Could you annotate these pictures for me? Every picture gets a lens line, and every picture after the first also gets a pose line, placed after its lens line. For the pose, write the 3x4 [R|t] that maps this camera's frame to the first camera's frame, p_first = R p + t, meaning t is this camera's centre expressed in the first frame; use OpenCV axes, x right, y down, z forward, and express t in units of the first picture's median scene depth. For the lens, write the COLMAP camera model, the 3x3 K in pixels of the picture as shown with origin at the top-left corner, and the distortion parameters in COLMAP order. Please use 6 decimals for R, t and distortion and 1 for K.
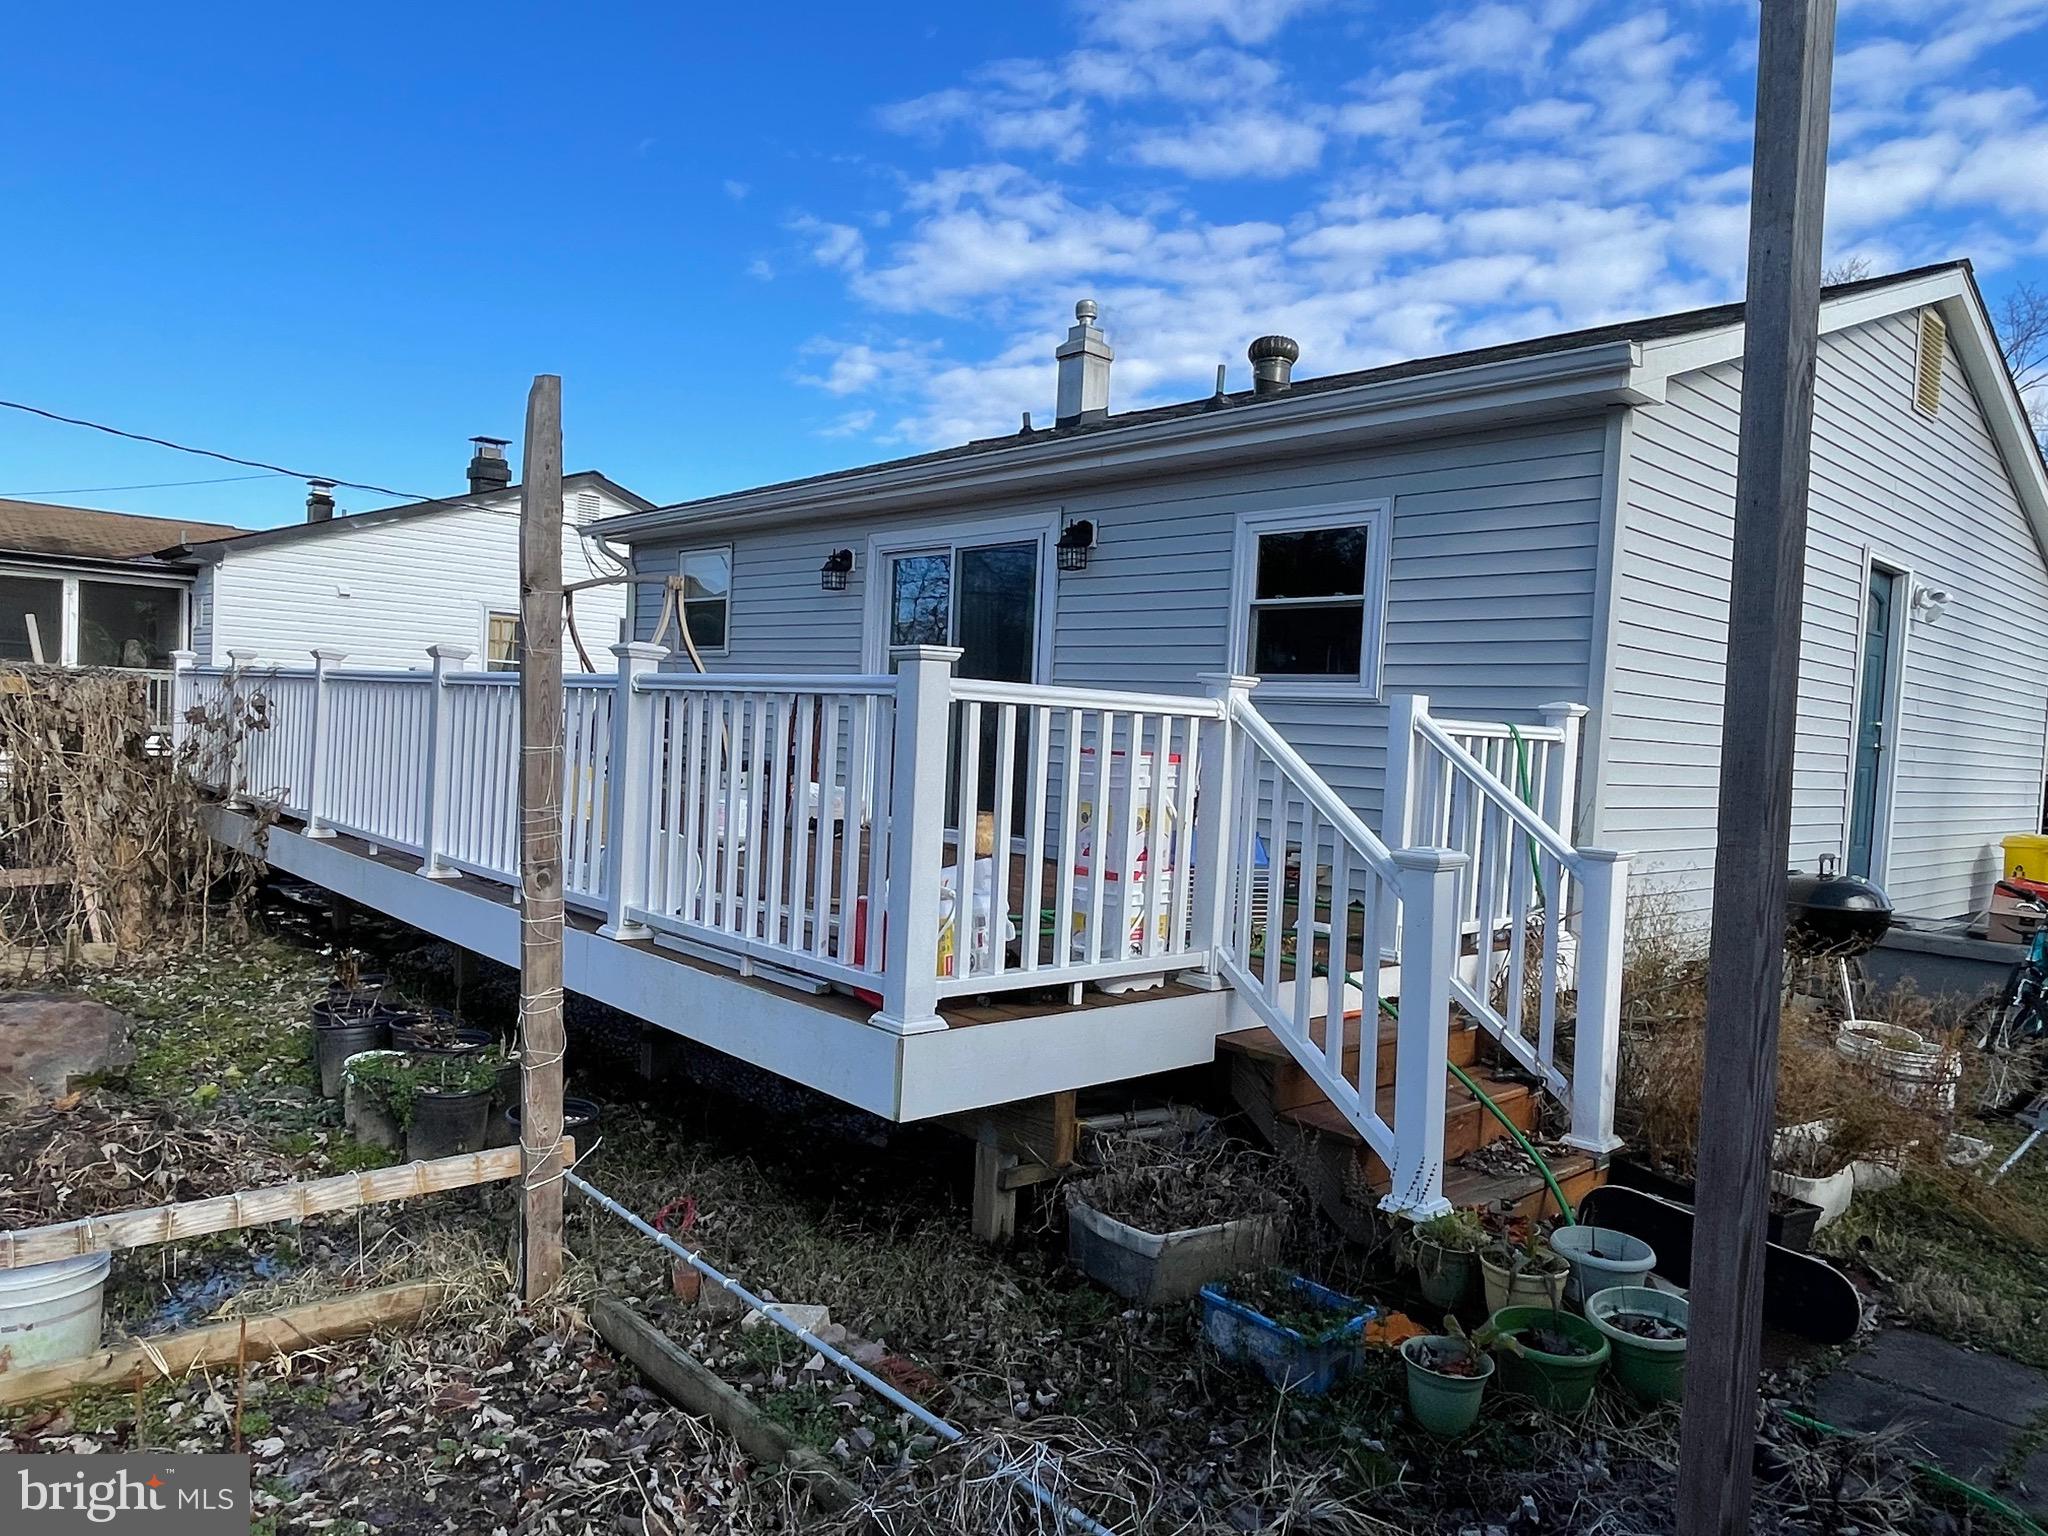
lens RADIAL K [[1345.5, 0, 1024.0], [0, 1345.5, 764.5], [0, 0, 1]] dist [0.001690, -0.000111]
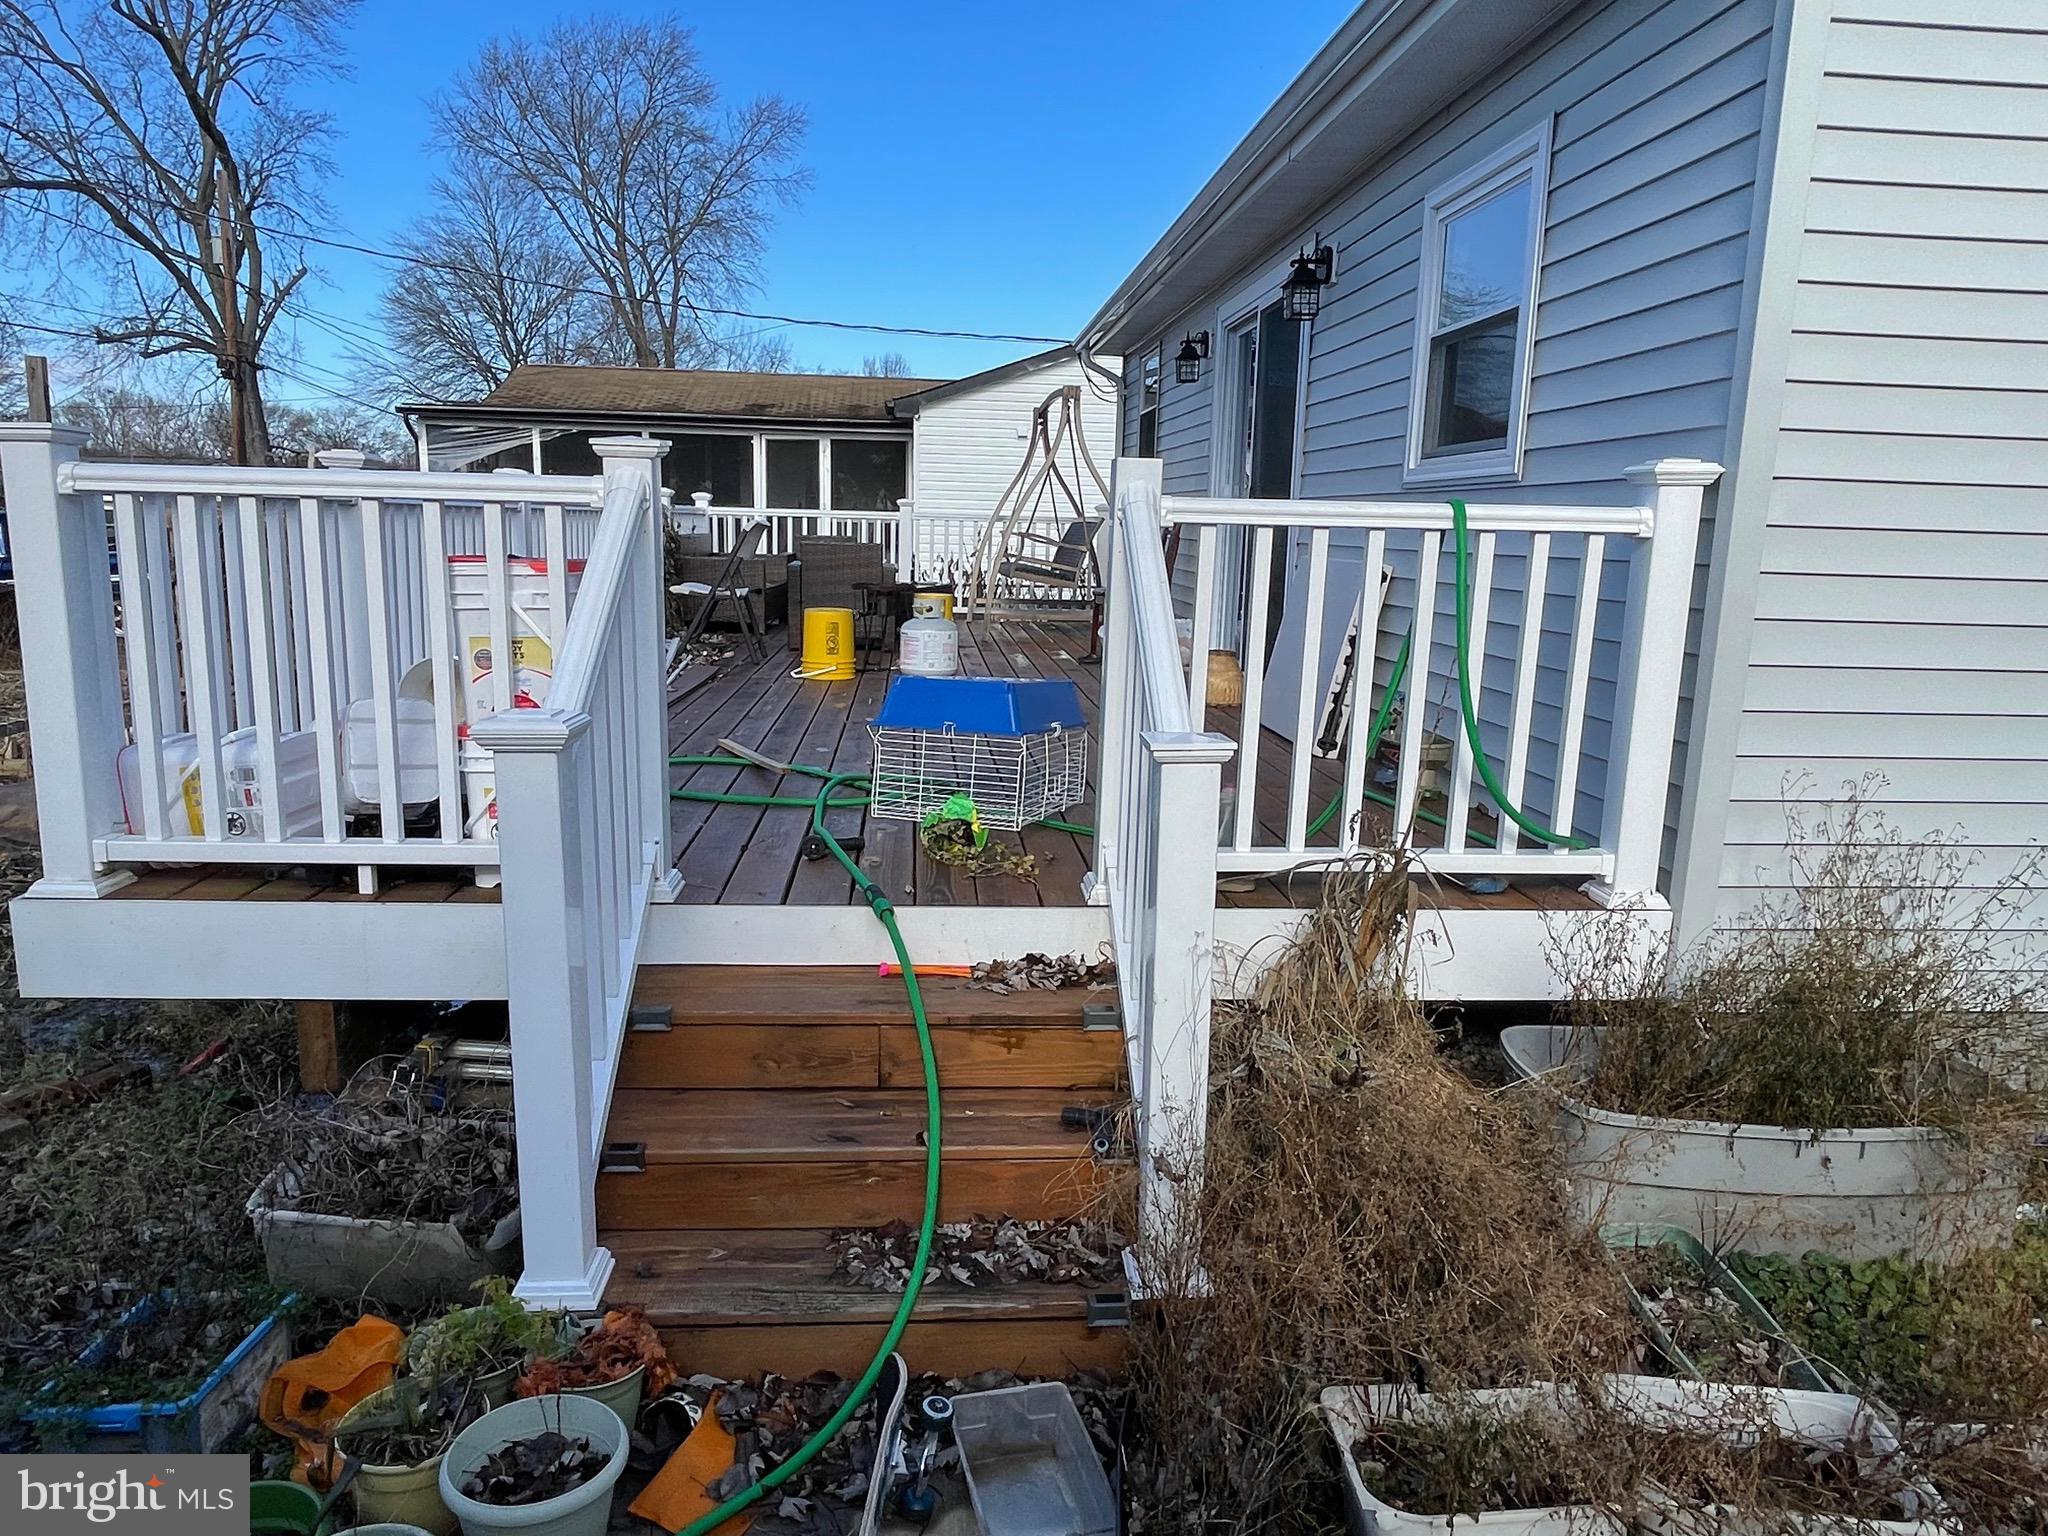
lens RADIAL K [[1345.5, 0, 1025.4], [0, 1345.5, 768.1], [0, 0, 1]] dist [0.001690, -0.000111]
pose [[0.788024, 0.078072, -0.610675, 0.534656], [-0.002051, 0.992254, 0.124209, 0.008512], [0.615642, -0.096627, 0.782080, 0.430641]]
